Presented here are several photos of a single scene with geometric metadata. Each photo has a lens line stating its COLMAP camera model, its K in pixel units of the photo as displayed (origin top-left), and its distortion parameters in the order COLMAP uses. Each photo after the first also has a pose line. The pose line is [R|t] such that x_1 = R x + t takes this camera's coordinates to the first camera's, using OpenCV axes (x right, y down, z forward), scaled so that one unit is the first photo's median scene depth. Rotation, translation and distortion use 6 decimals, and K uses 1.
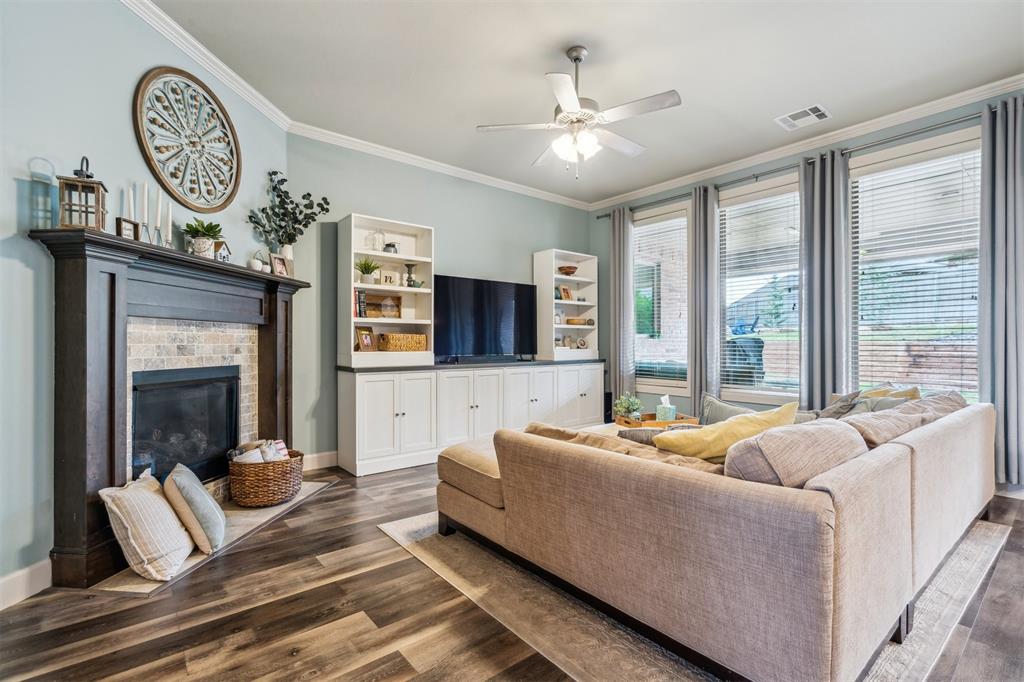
lens RADIAL K [[469.4, 0, 517.5], [0, 469.4, 344.4], [0, 0, 1]] dist [-0.002435, 0.001291]
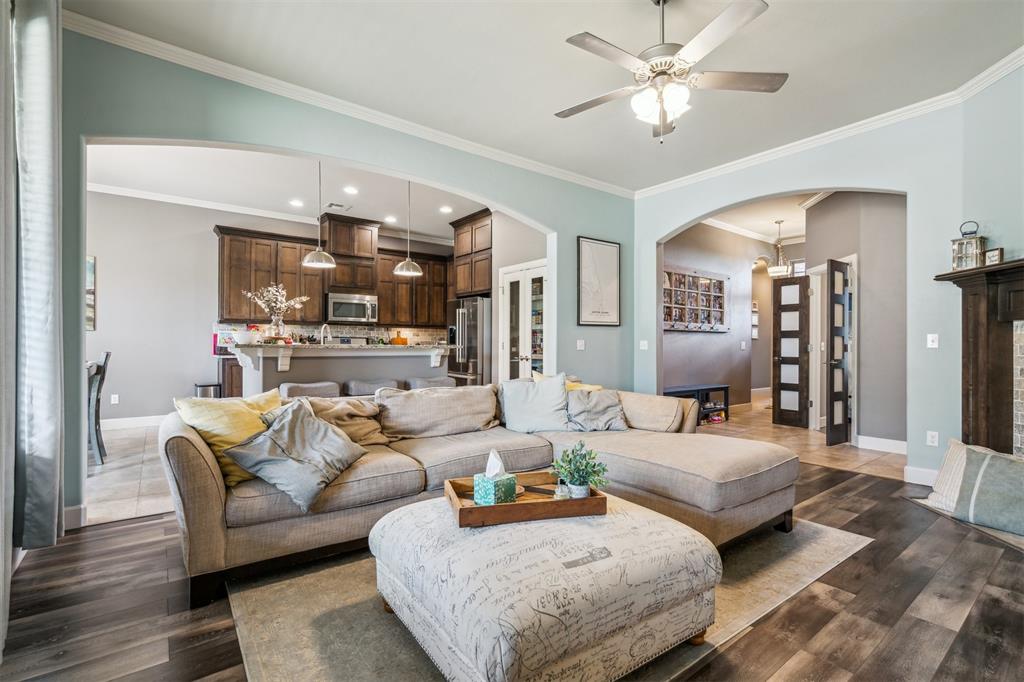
lens RADIAL K [[469.4, 0, 509.2], [0, 469.4, 343.8], [0, 0, 1]] dist [-0.002435, 0.001291]
pose [[-0.999006, -0.003540, 0.044425, 0.271203], [-0.003578, 0.999993, -0.000787, 0.003339], [-0.044422, -0.000945, -0.999012, 1.389551]]
